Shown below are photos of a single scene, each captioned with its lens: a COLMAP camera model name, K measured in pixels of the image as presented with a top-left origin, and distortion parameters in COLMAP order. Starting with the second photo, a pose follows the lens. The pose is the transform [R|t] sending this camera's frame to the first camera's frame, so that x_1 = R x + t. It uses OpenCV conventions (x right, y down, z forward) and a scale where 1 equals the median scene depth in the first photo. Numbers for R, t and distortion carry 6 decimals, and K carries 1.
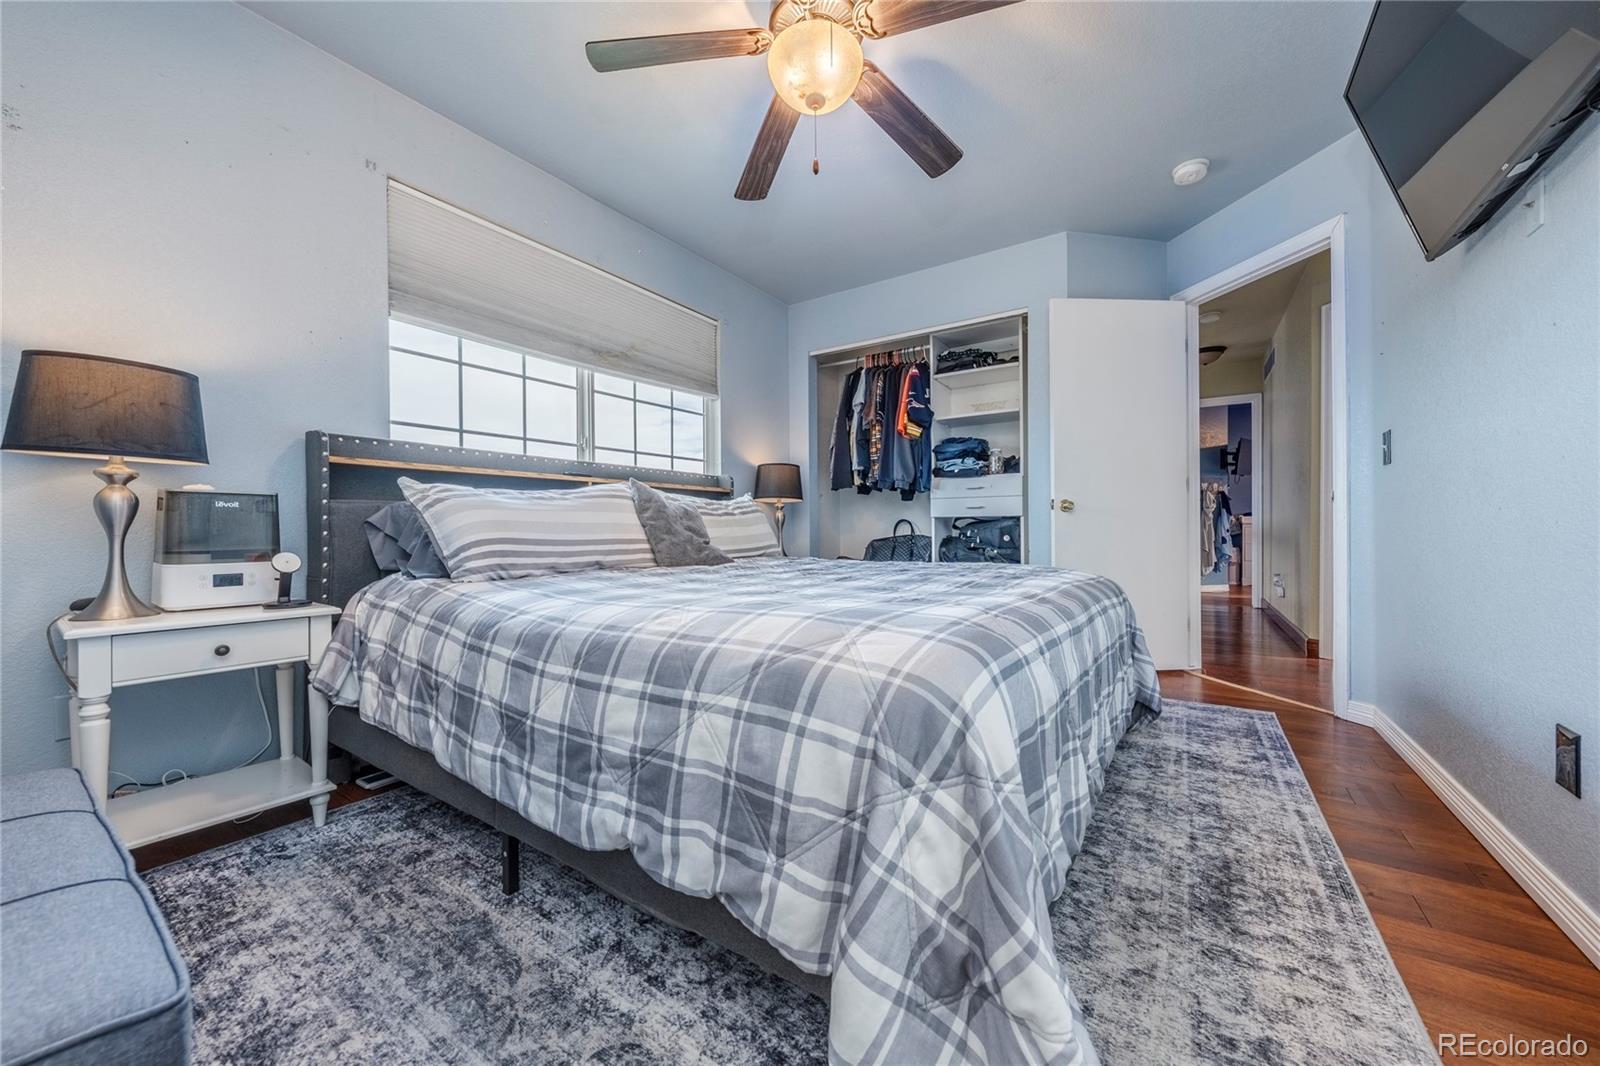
lens RADIAL K [[597.5, 0, 803.7], [0, 597.5, 529.9], [0, 0, 1]] dist [0.000252, 0.000055]
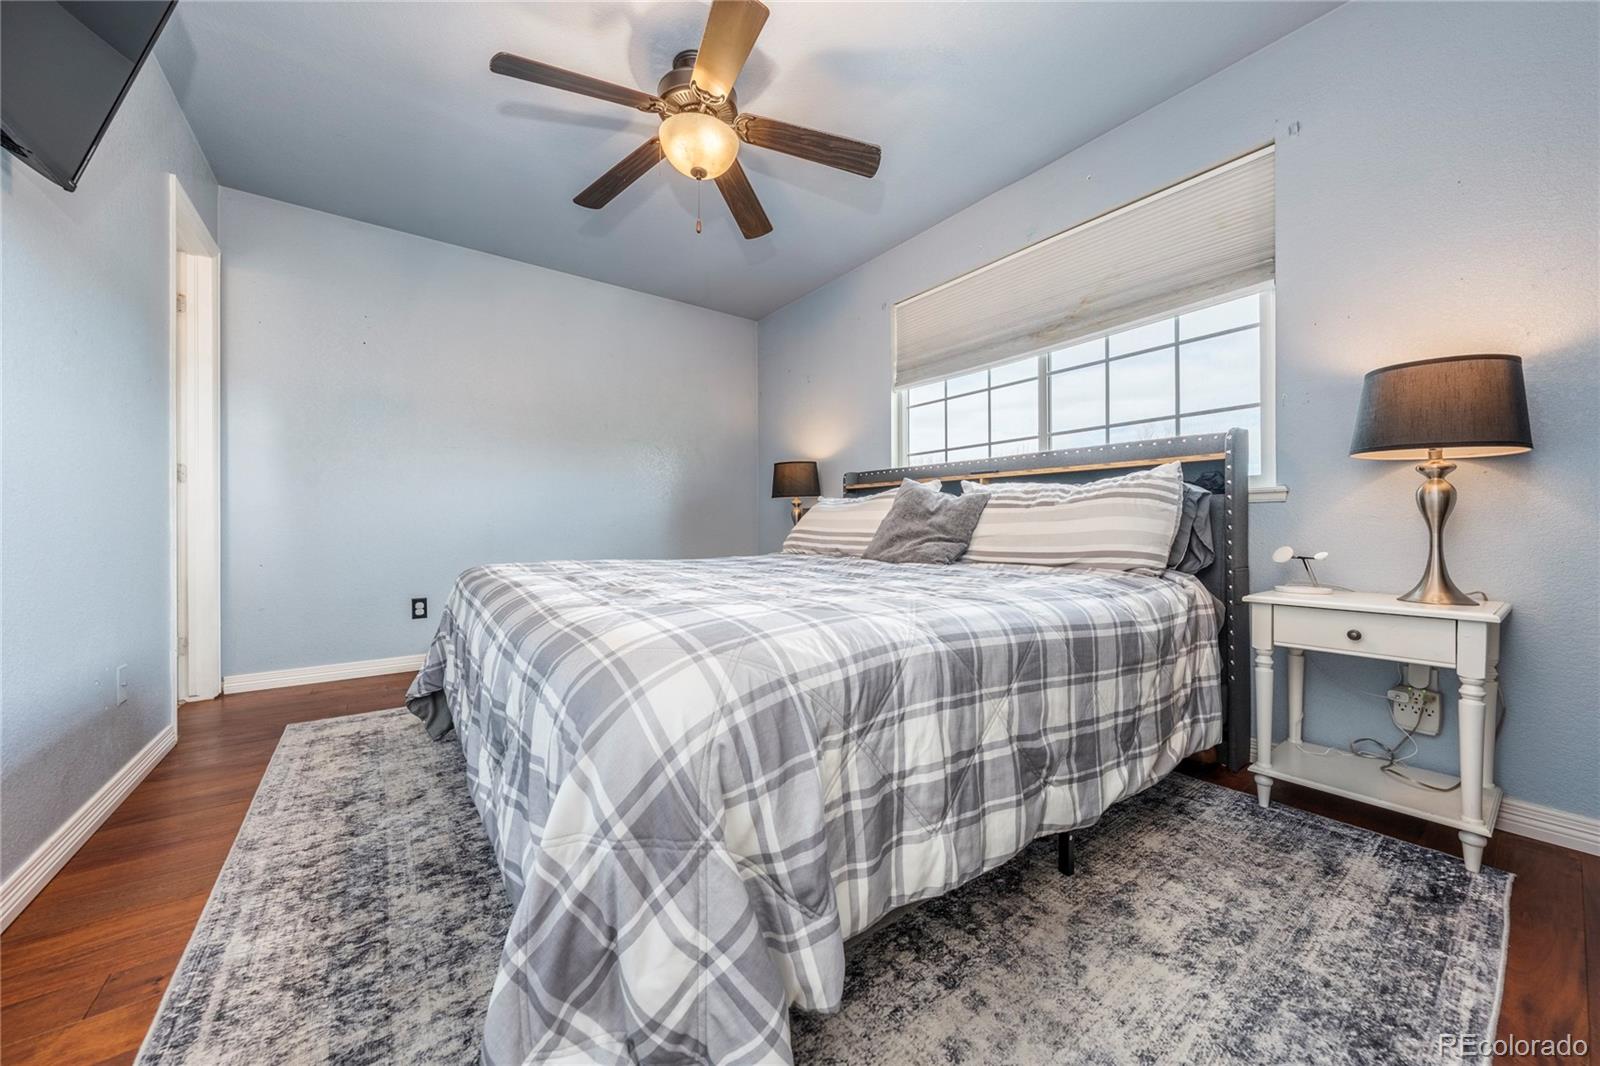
lens RADIAL K [[560.7, 0, 796.7], [0, 560.7, 541.7], [0, 0, 1]] dist [-0.007685, 0.000015]
pose [[-0.354918, 0.034565, -0.934258, 0.681989], [0.003509, 0.999359, 0.035640, -0.006131], [0.934891, 0.009371, -0.354812, 1.069334]]
